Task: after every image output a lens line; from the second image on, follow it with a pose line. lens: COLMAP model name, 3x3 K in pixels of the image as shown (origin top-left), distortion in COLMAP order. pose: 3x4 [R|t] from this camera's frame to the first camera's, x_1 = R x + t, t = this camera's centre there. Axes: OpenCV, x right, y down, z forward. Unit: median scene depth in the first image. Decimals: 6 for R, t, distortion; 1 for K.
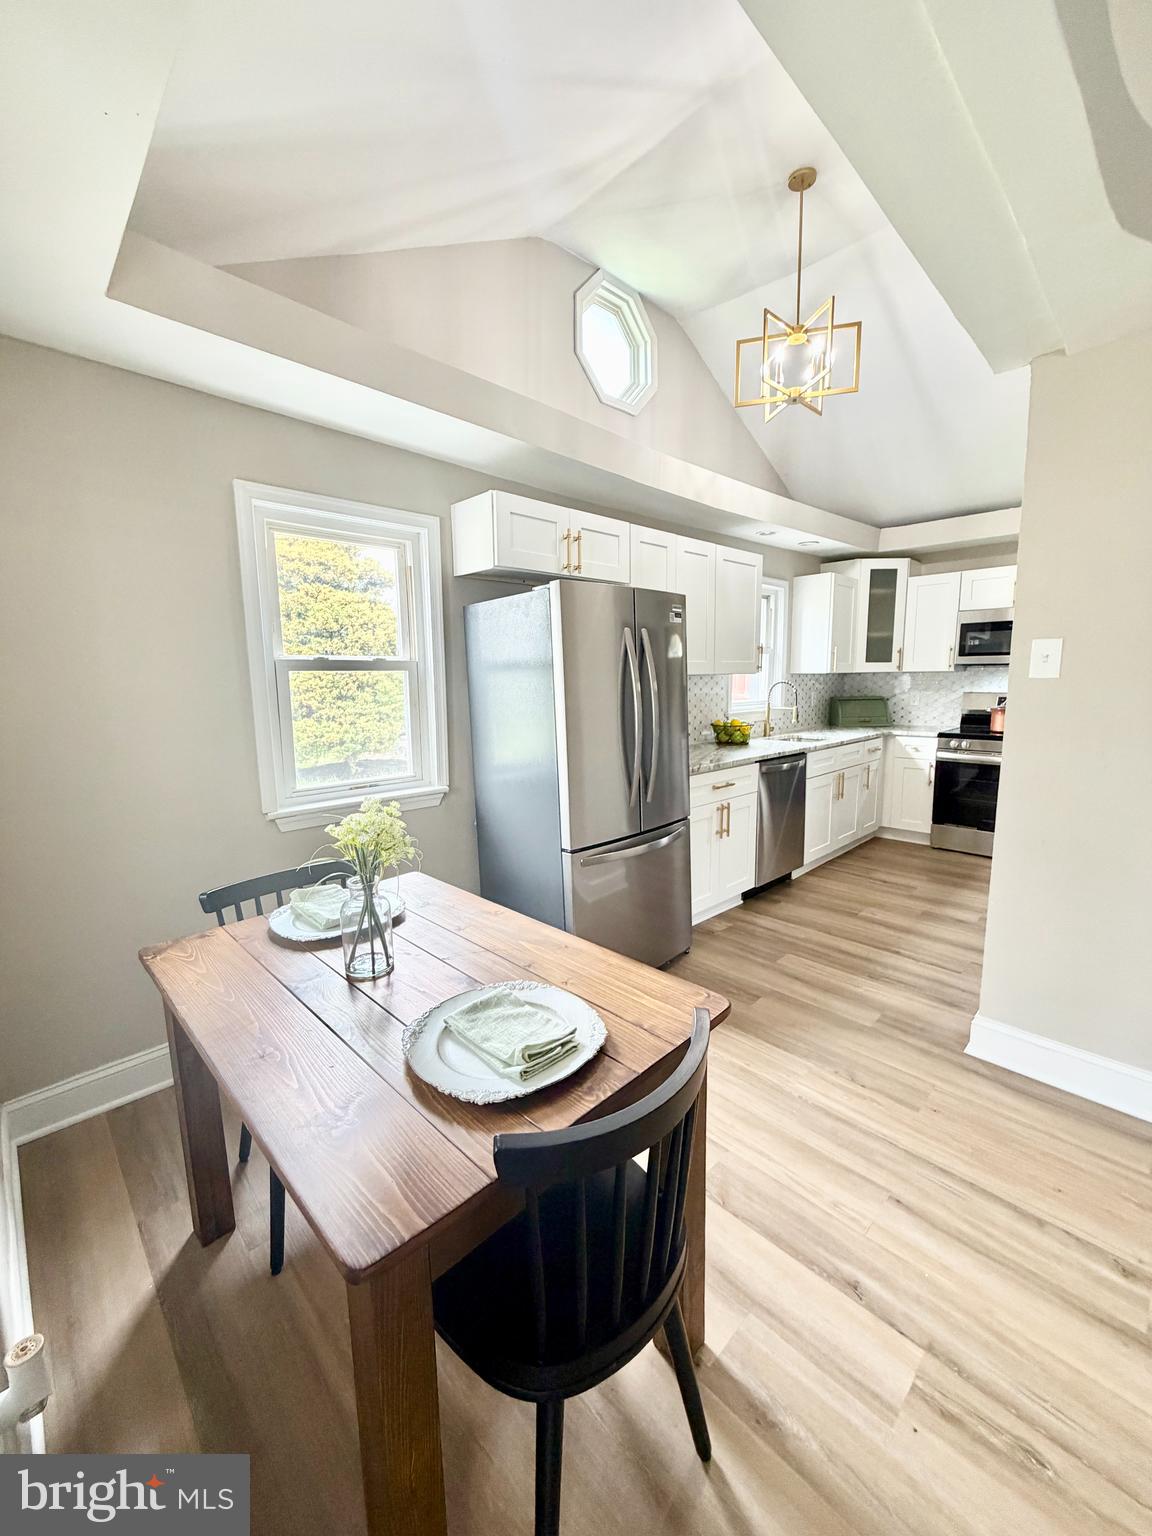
lens RADIAL K [[611.8, 0, 577.0], [0, 611.8, 761.8], [0, 0, 1]] dist [-0.000147, 0.000359]
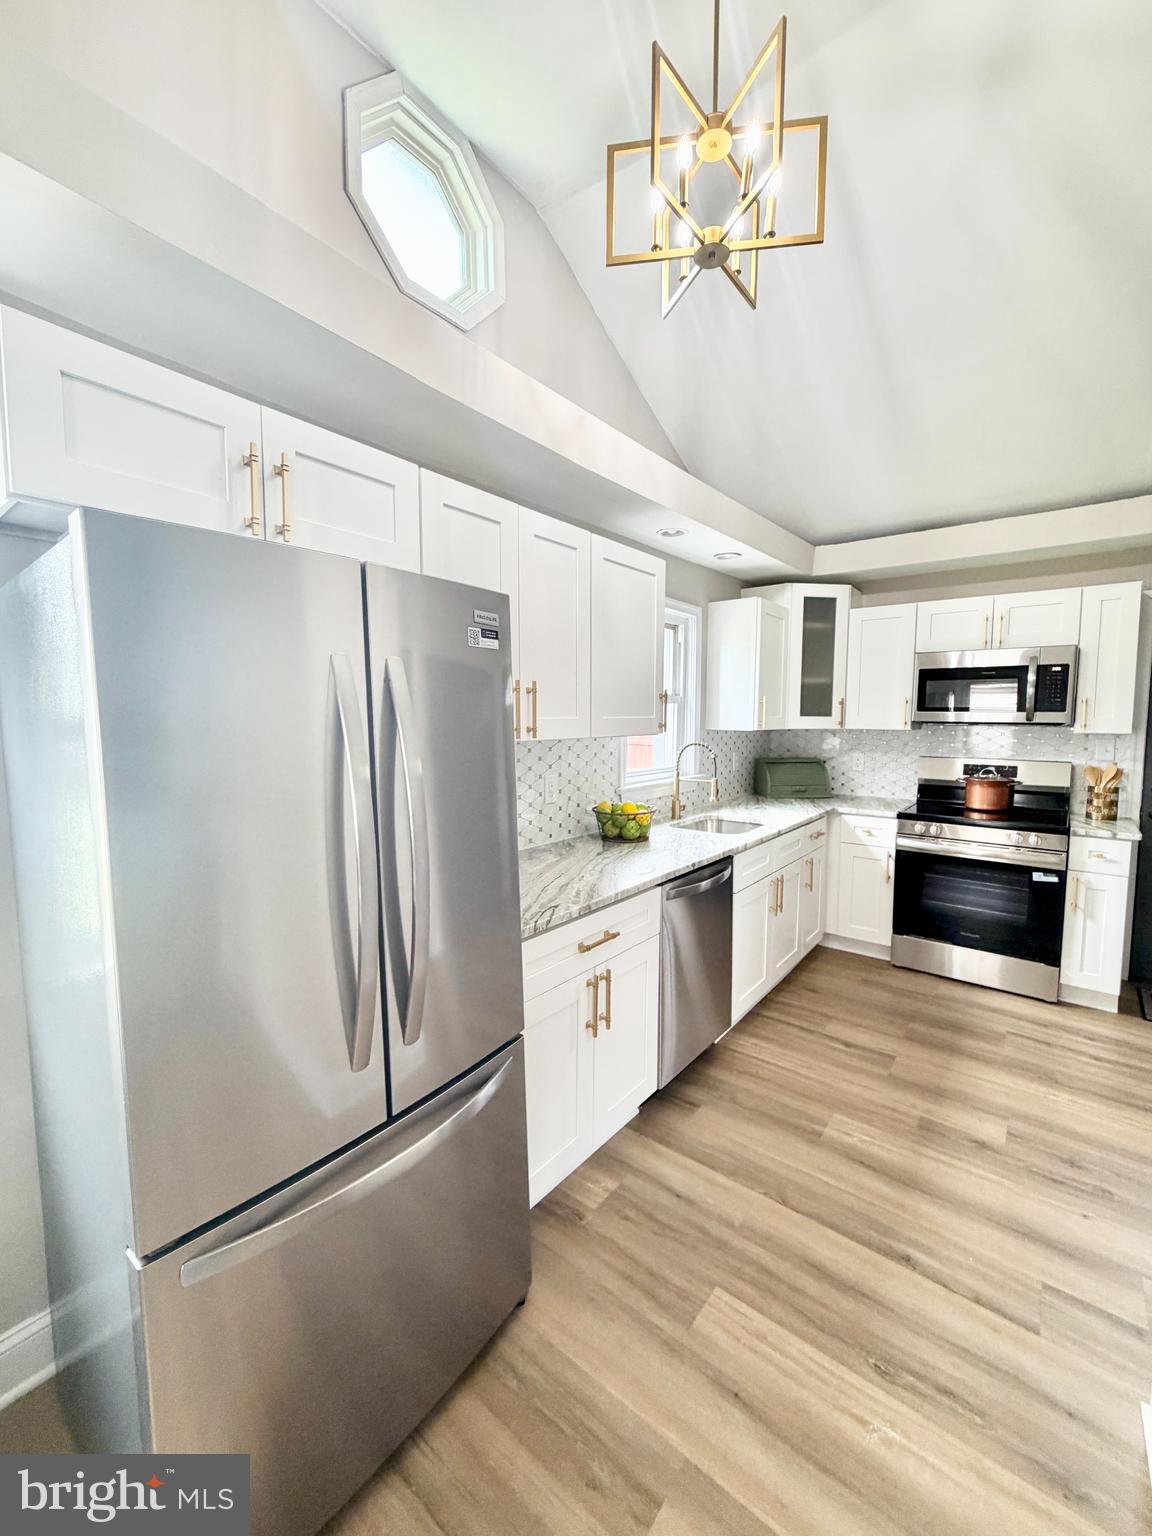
lens RADIAL K [[611.8, 0, 577.0], [0, 611.8, 761.8], [0, 0, 1]] dist [-0.000147, 0.000359]
pose [[0.991226, 0.005845, 0.132052, 0.119044], [0.002412, 0.998056, -0.062278, -0.074314], [-0.132159, 0.062050, 0.989284, 0.358641]]
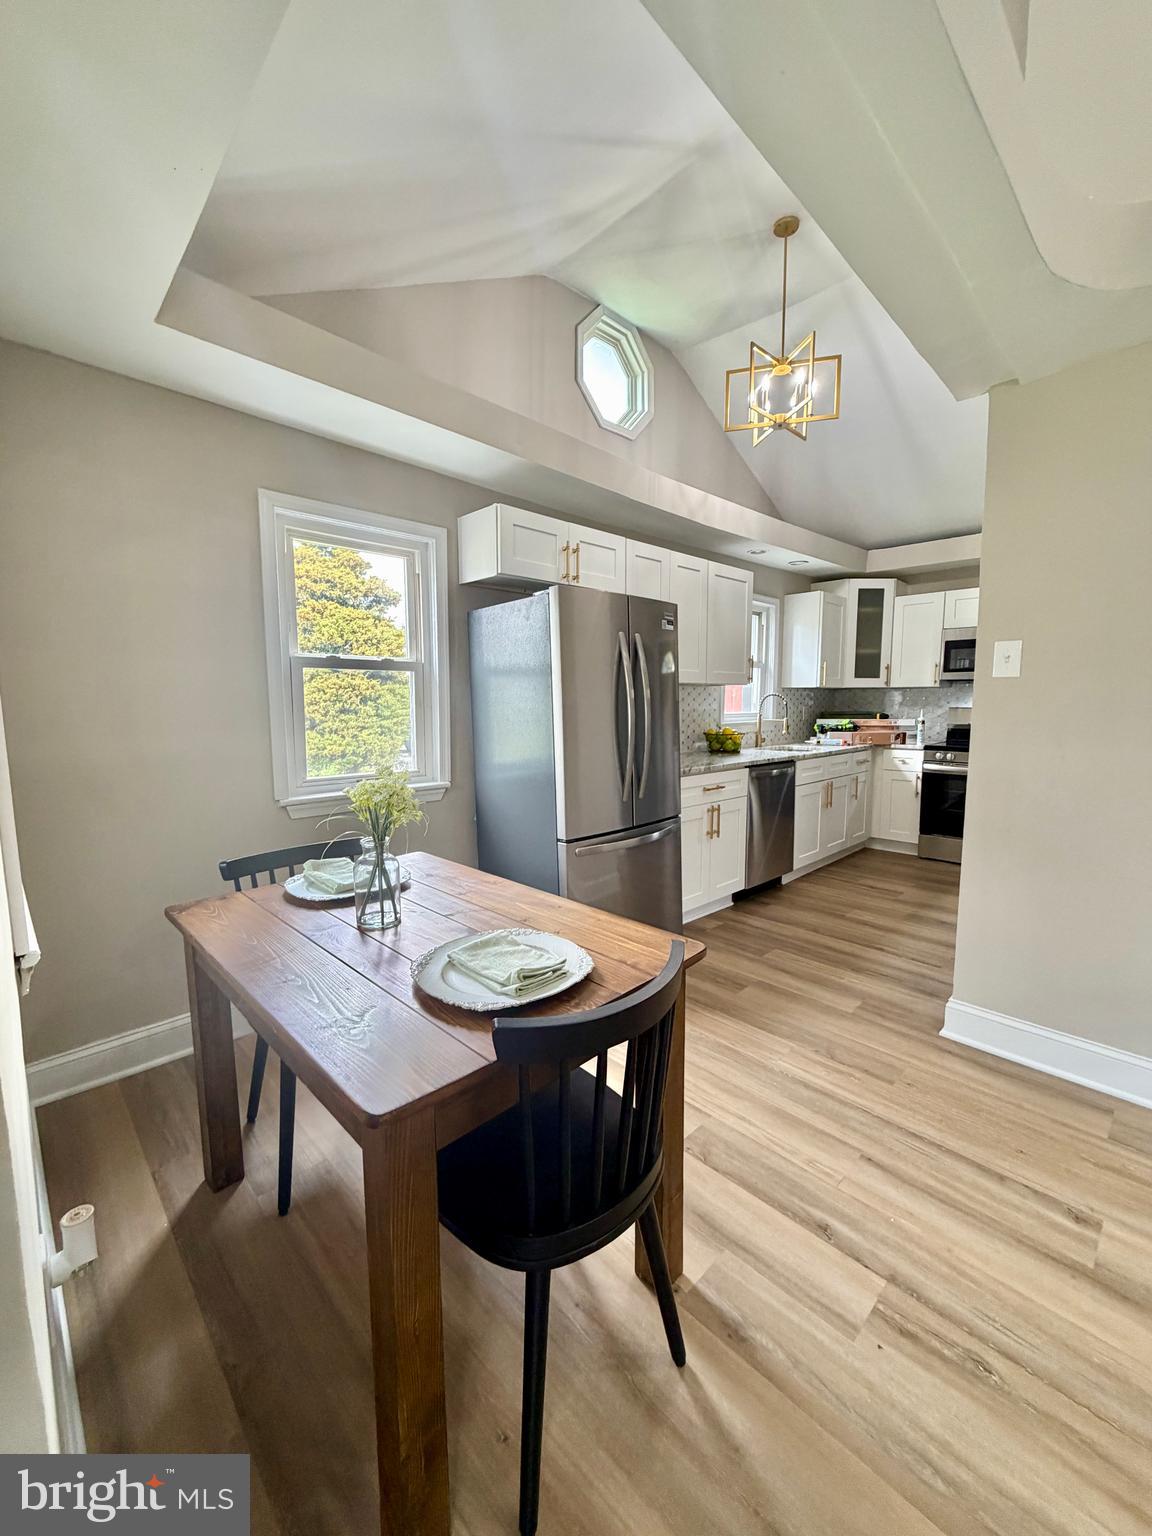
lens RADIAL K [[611.8, 0, 577.0], [0, 611.8, 761.8], [0, 0, 1]] dist [-0.000147, 0.000359]
pose [[0.999941, 0.010755, 0.001747, 0.003264], [-0.010681, 0.999223, -0.037948, 0.029984], [-0.002154, 0.037927, 0.999278, -0.034314]]
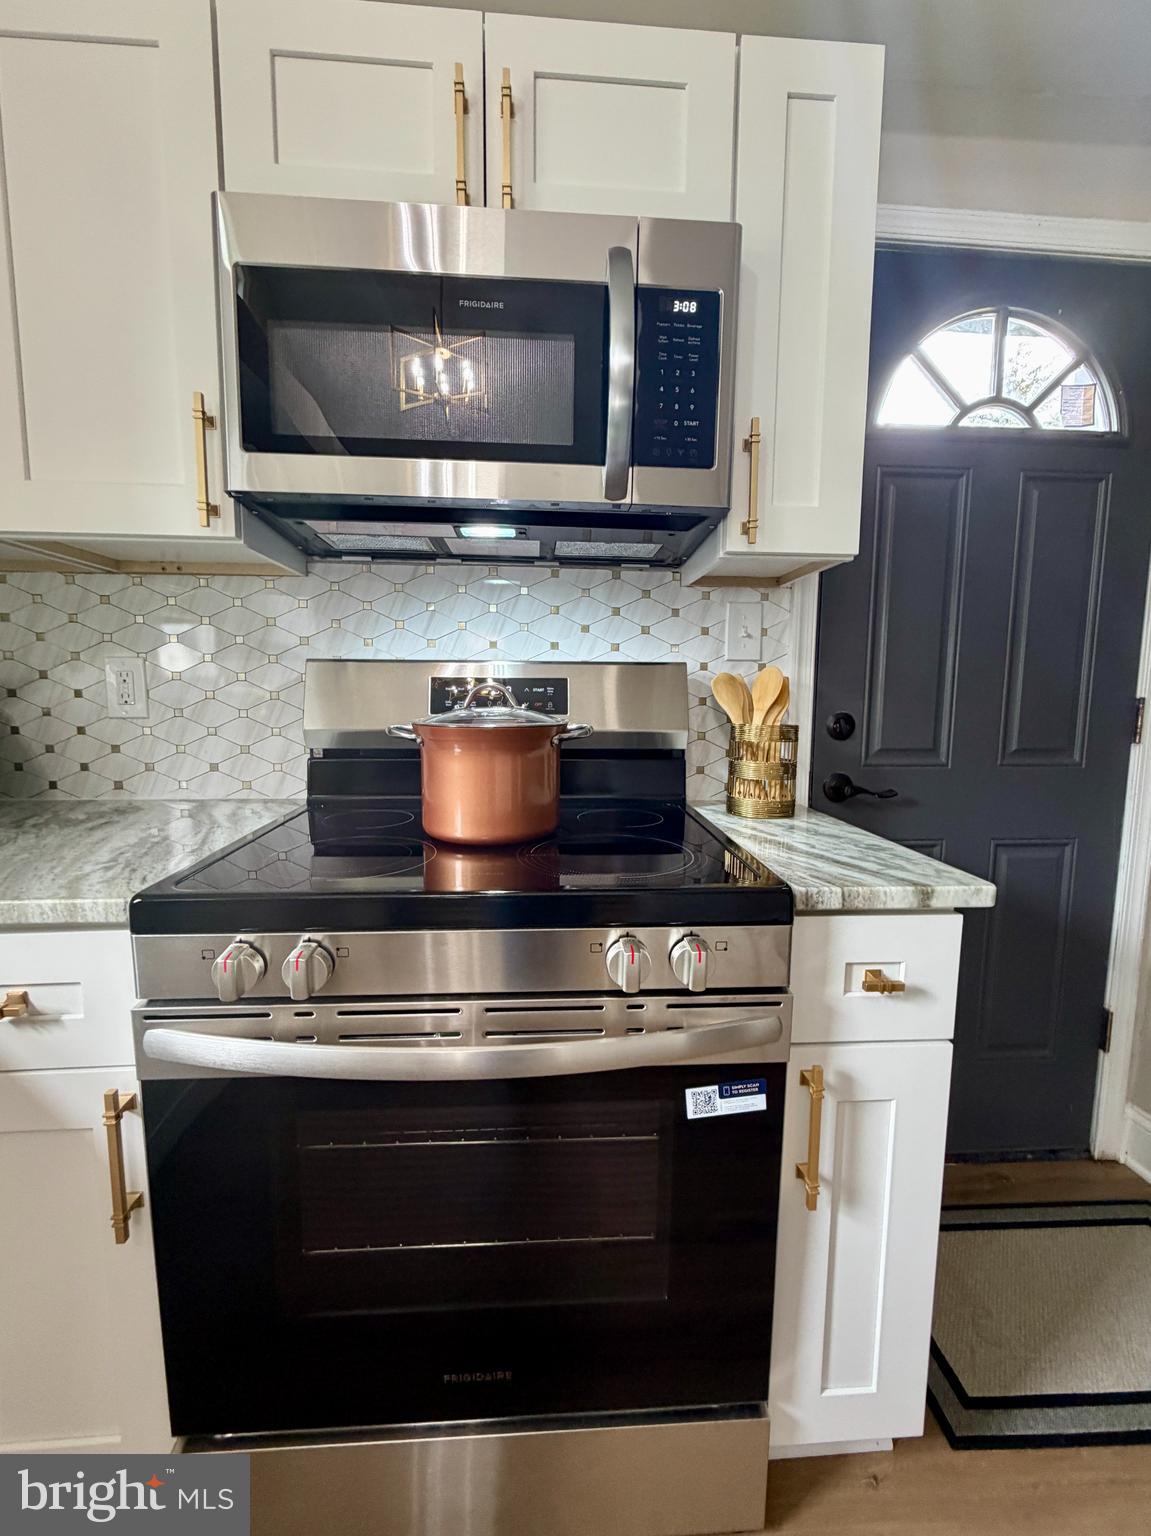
lens RADIAL K [[652.0, 0, 579.3], [0, 652.0, 761.4], [0, 0, 1]] dist [0.000612, 0.000216]
pose [[0.642368, -0.068180, 0.763358, 0.631326], [0.088873, 0.995942, 0.014167, -0.085275], [-0.761226, 0.058742, 0.645821, 0.949739]]
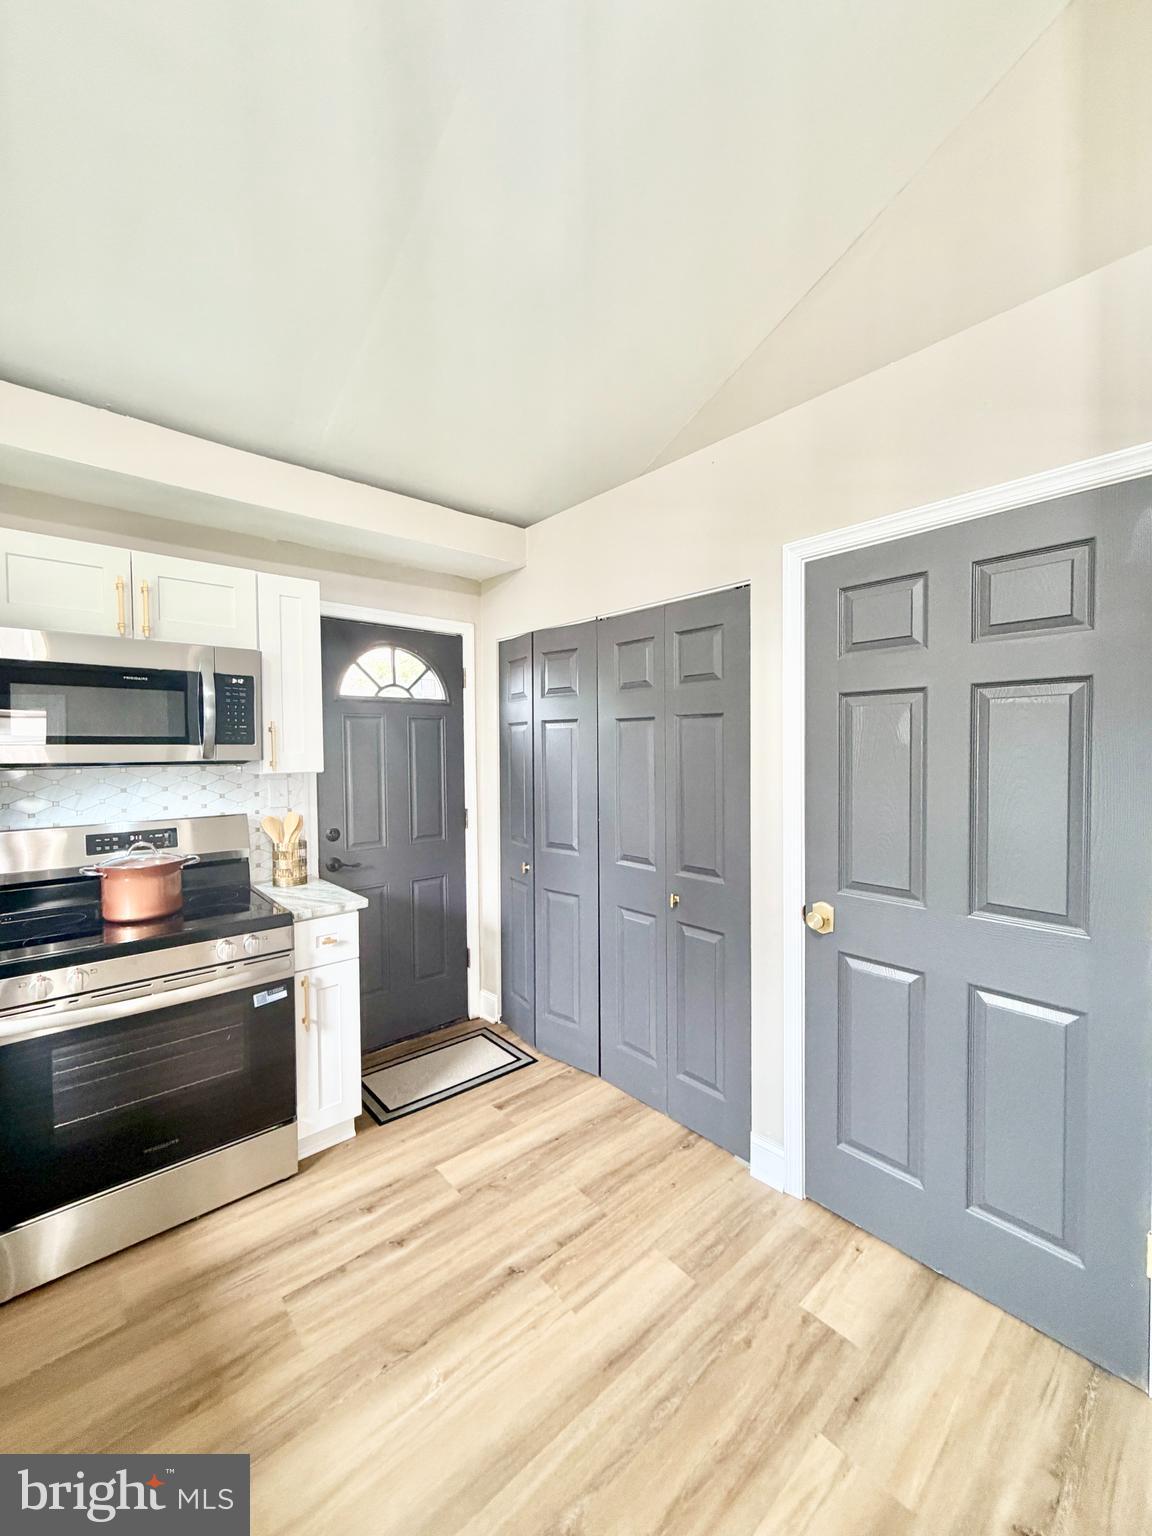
lens RADIAL K [[611.8, 0, 577.0], [0, 611.8, 761.8], [0, 0, 1]] dist [-0.000147, 0.000359]
pose [[0.050482, -0.012233, 0.998650, 0.317571], [0.146210, 0.989242, 0.004727, -0.131862], [-0.987965, 0.145774, 0.051728, 0.747044]]
